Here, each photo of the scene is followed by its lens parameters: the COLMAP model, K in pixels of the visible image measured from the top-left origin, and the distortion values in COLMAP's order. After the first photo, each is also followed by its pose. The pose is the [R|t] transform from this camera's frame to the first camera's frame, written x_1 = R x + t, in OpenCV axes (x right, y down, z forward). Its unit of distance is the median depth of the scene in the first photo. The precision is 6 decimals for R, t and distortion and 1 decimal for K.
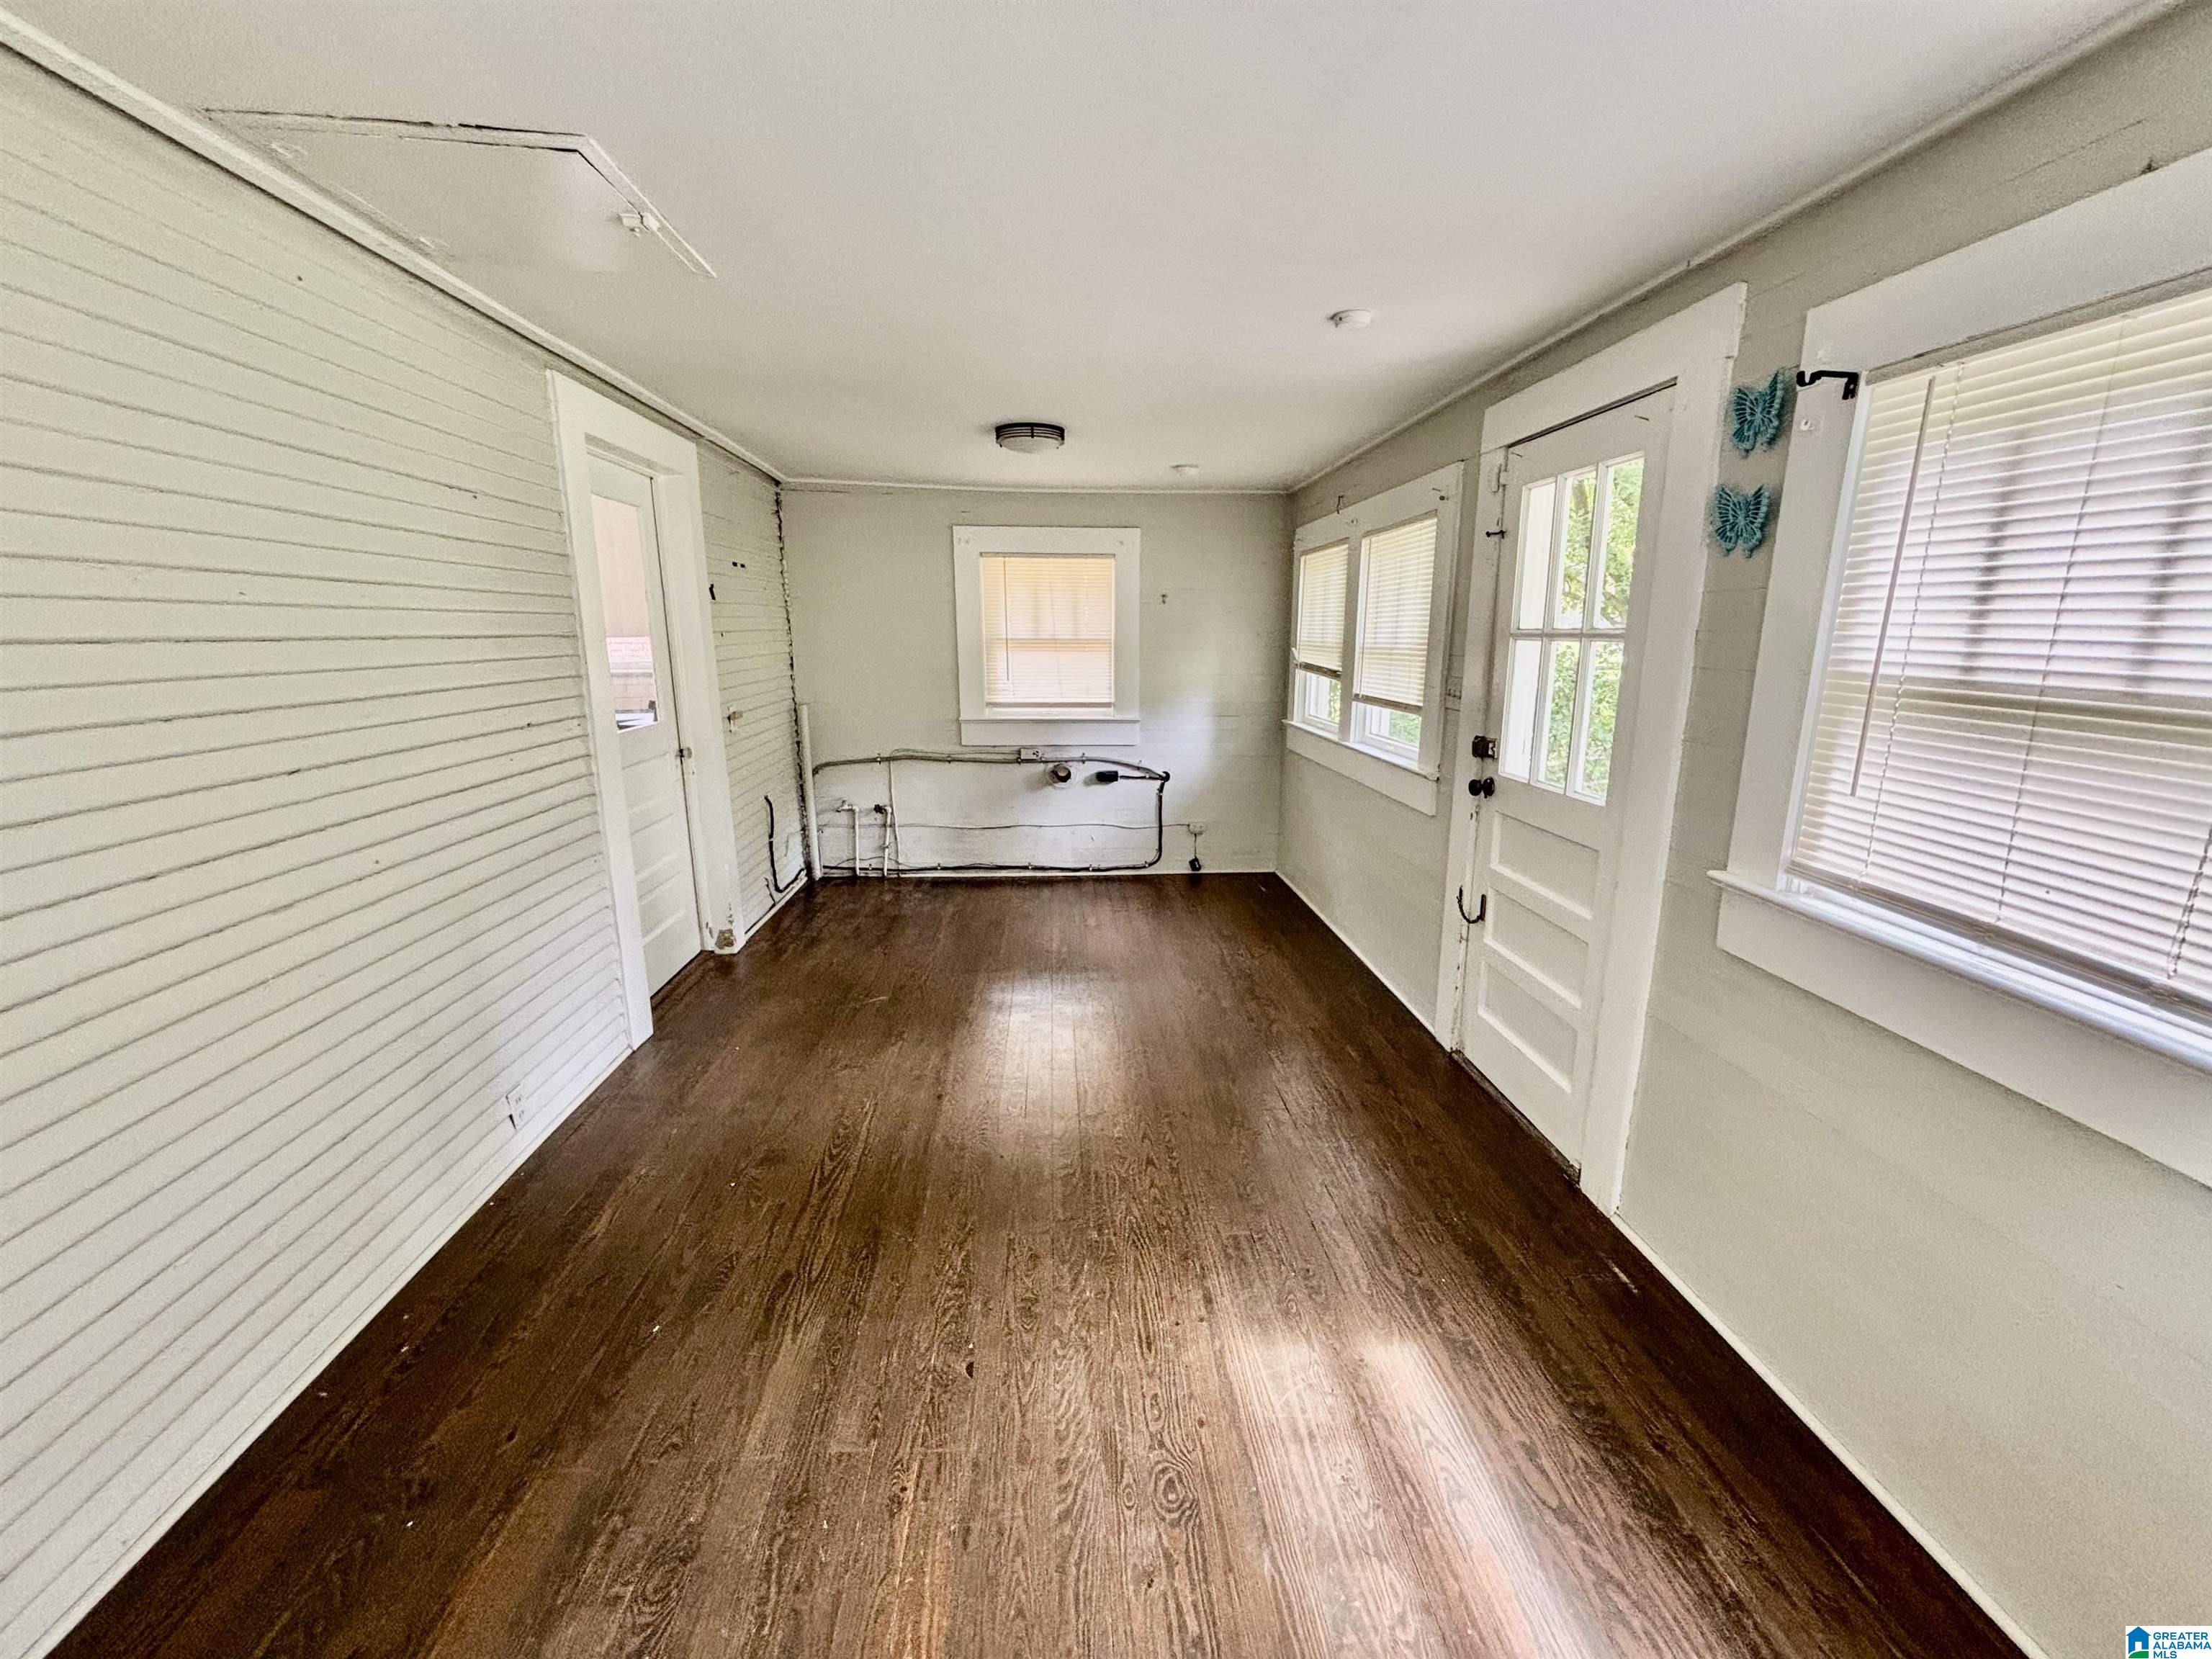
lens RADIAL K [[903.7, 0, 1098.1], [0, 903.7, 828.6], [0, 0, 1]] dist [0.012329, -0.002633]
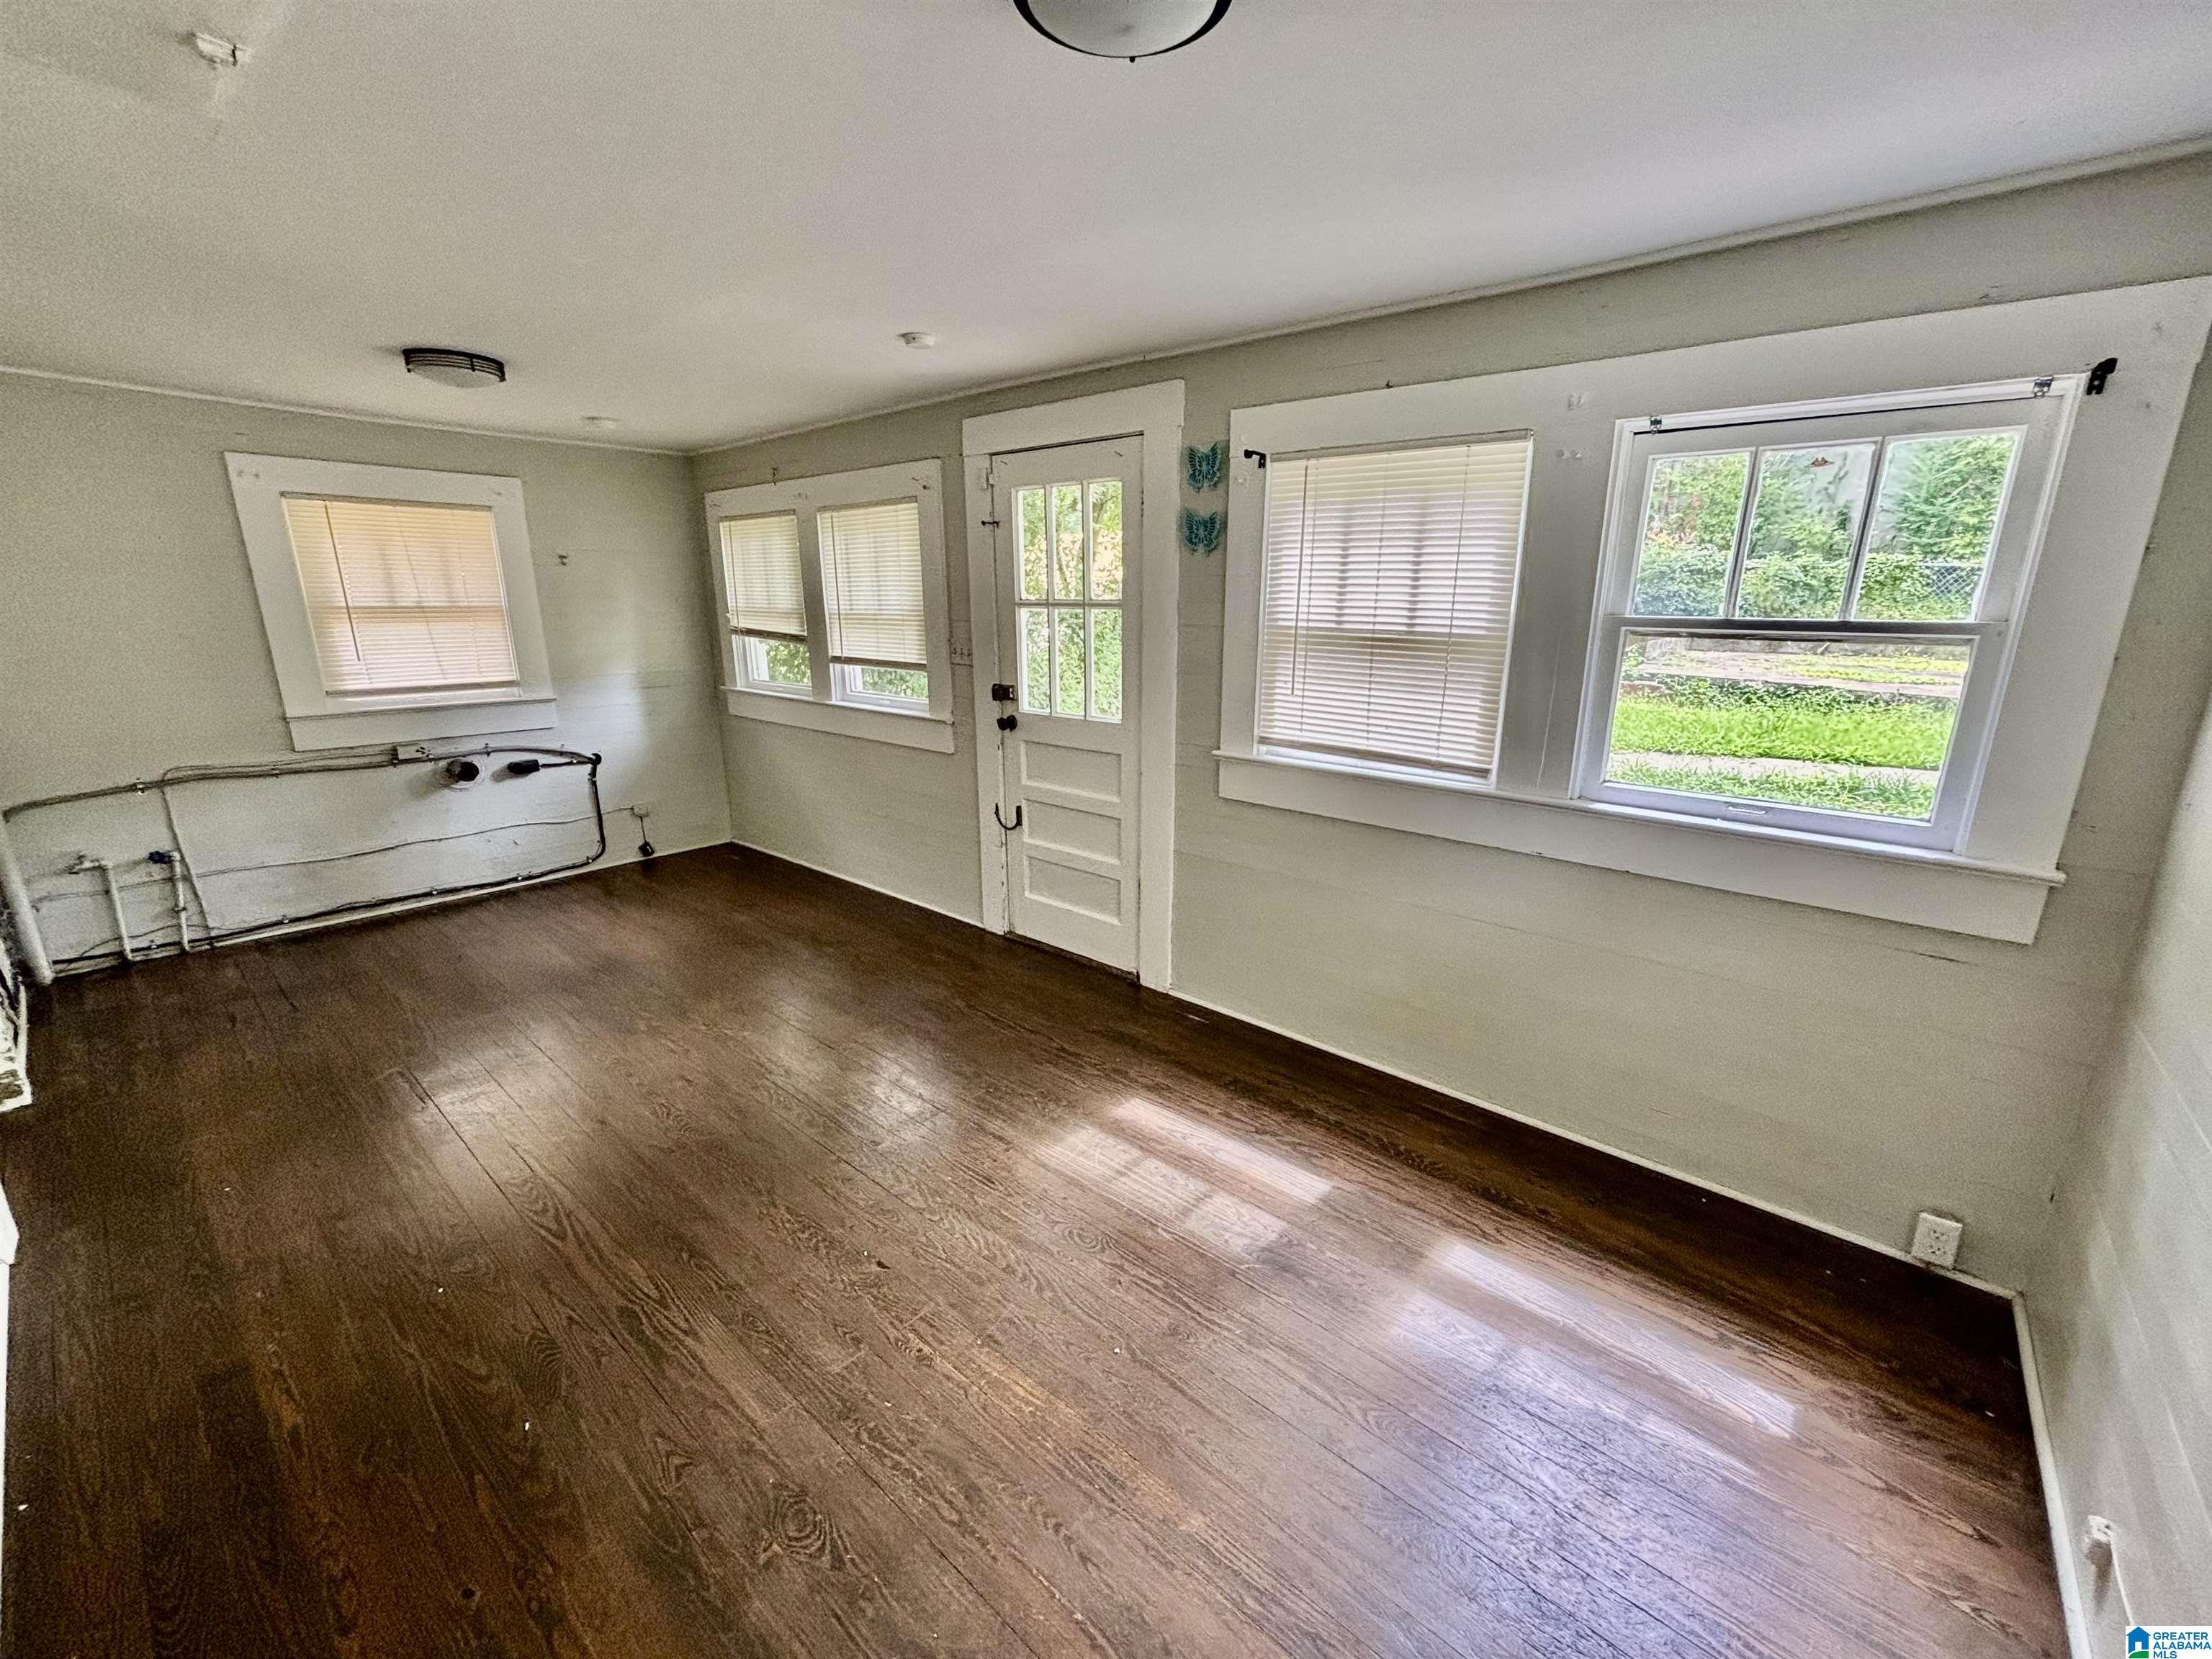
lens RADIAL K [[903.7, 0, 1103.6], [0, 903.7, 833.0], [0, 0, 1]] dist [0.012329, -0.002633]
pose [[0.702091, -0.182466, 0.688313, -0.375757], [0.152674, 0.982707, 0.104777, -0.005140], [-0.695528, 0.031525, 0.717807, -0.010013]]
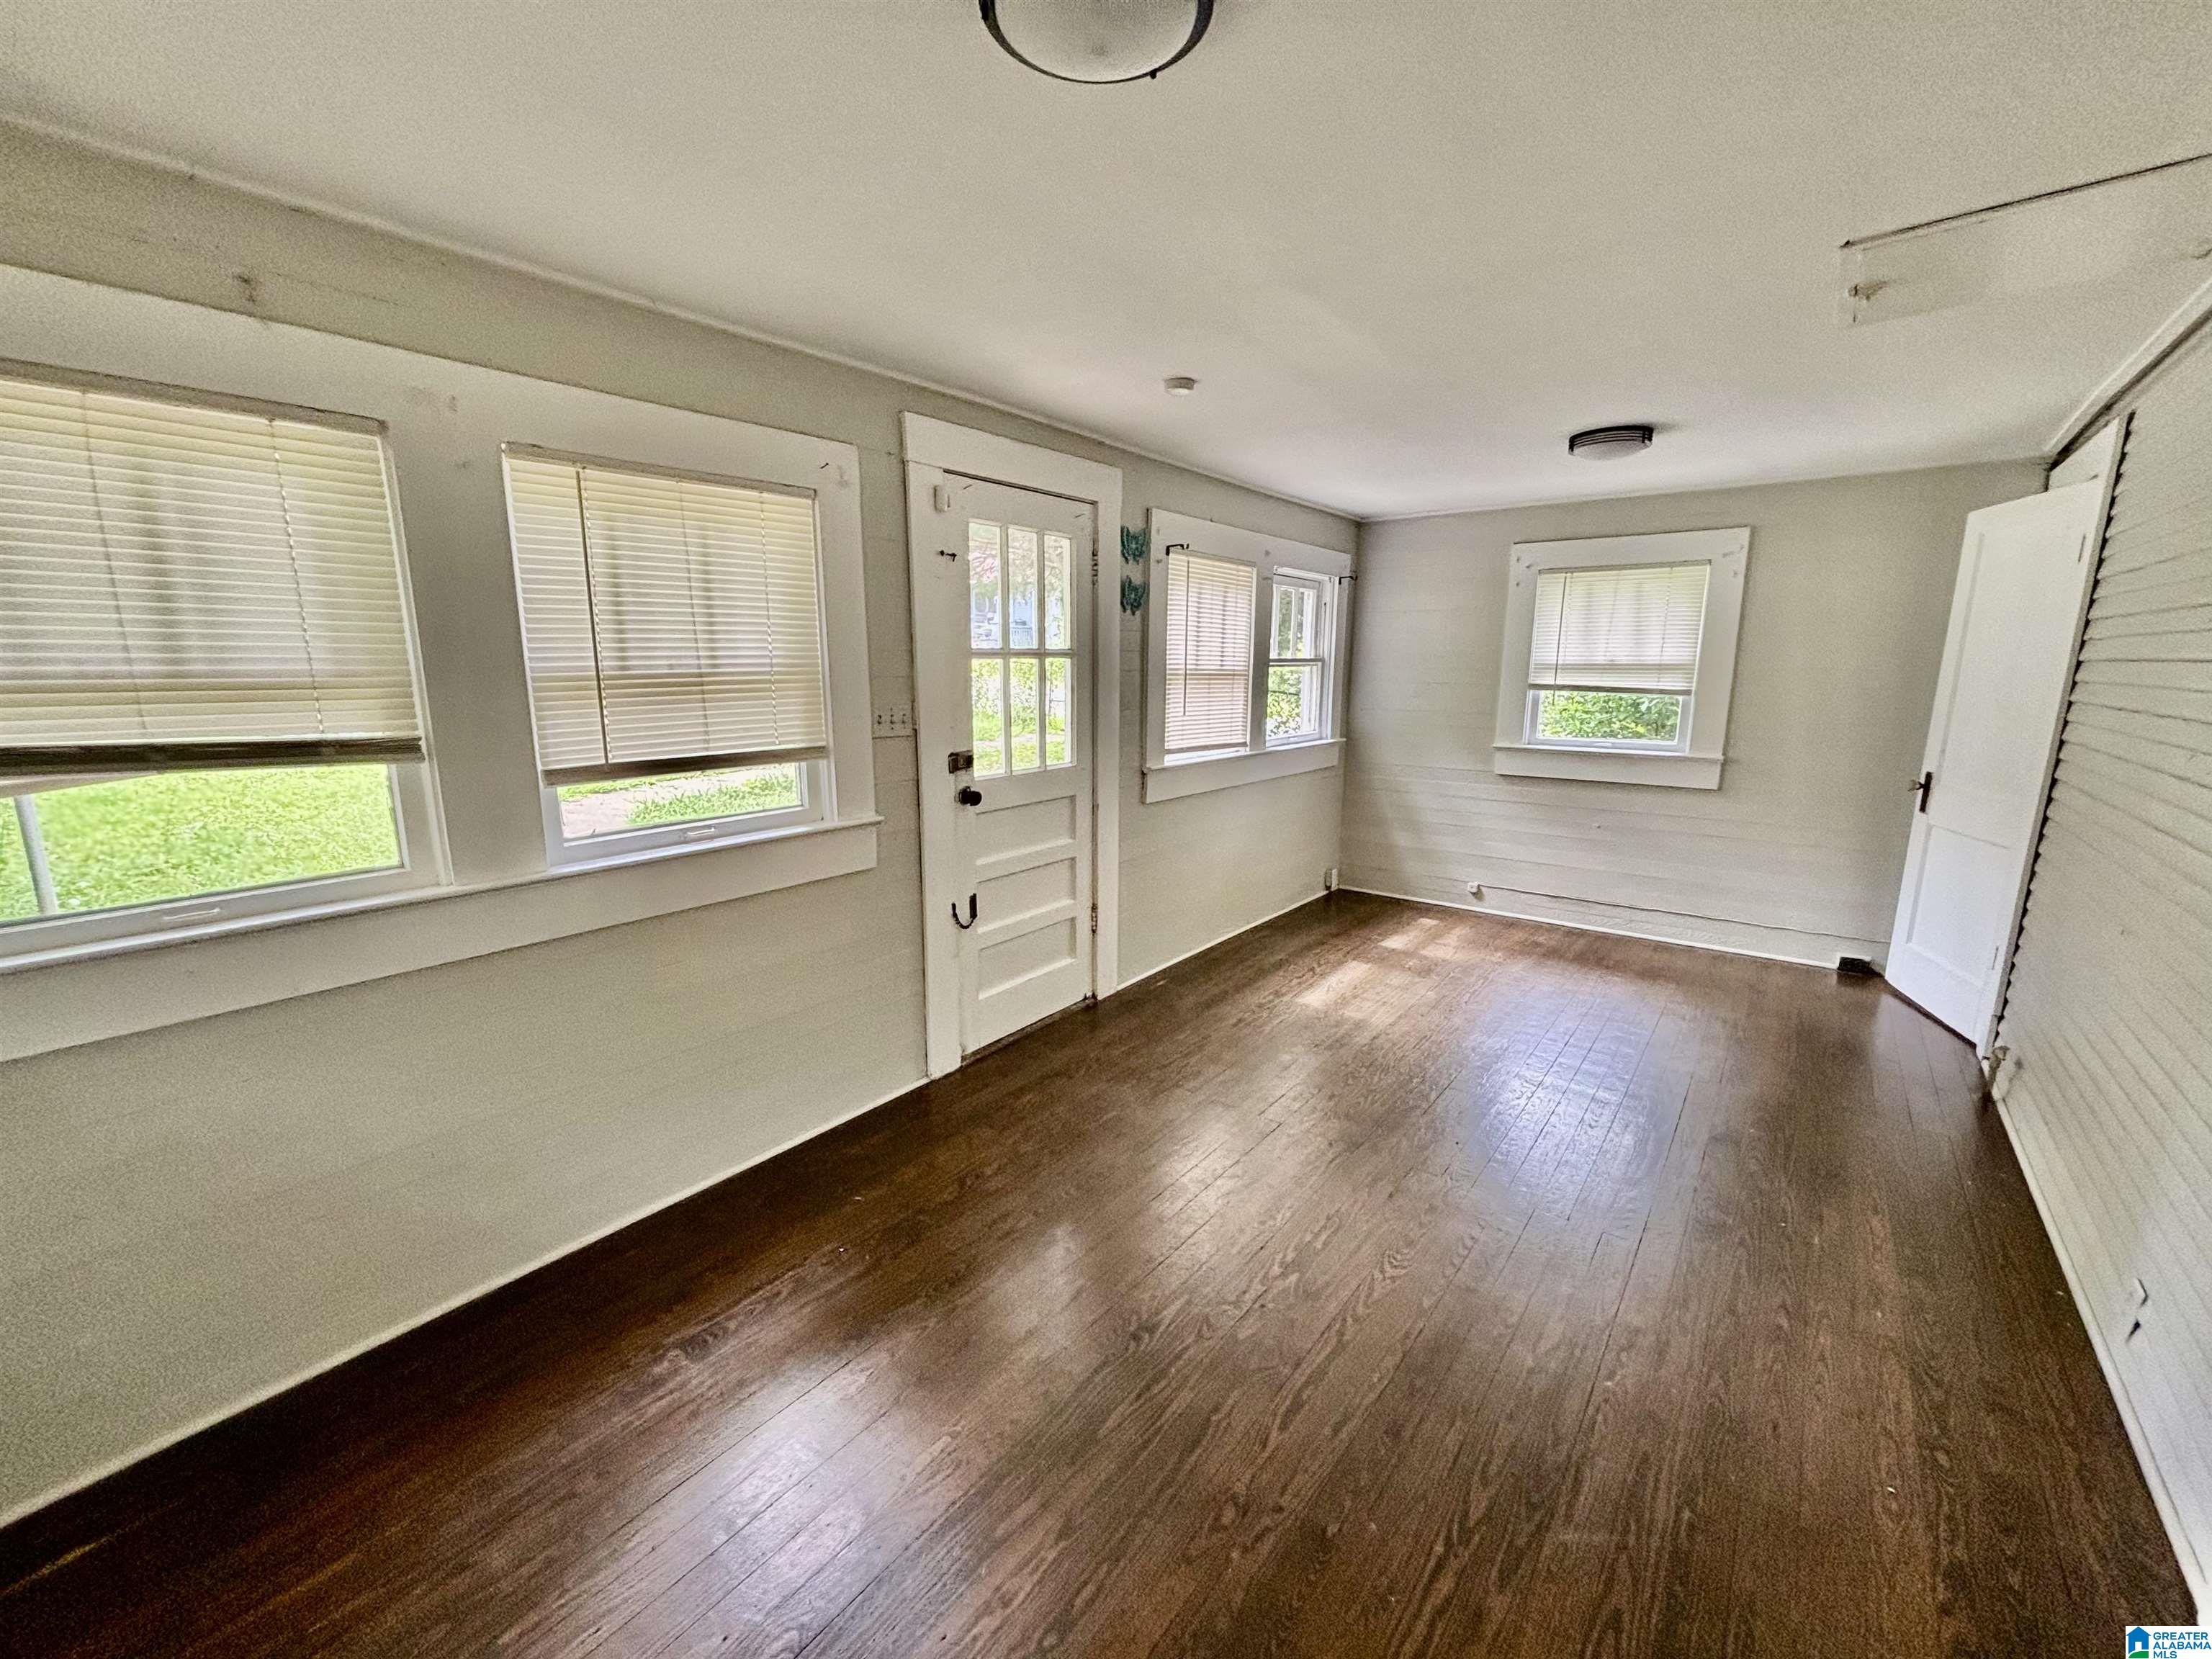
lens RADIAL K [[903.7, 0, 1106.3], [0, 903.7, 838.7], [0, 0, 1]] dist [0.012329, -0.002633]
pose [[-0.753845, -0.130354, 0.643992, -0.365971], [0.139468, 0.926043, 0.350704, -0.333696], [-0.642080, 0.354193, -0.679912, 1.567266]]
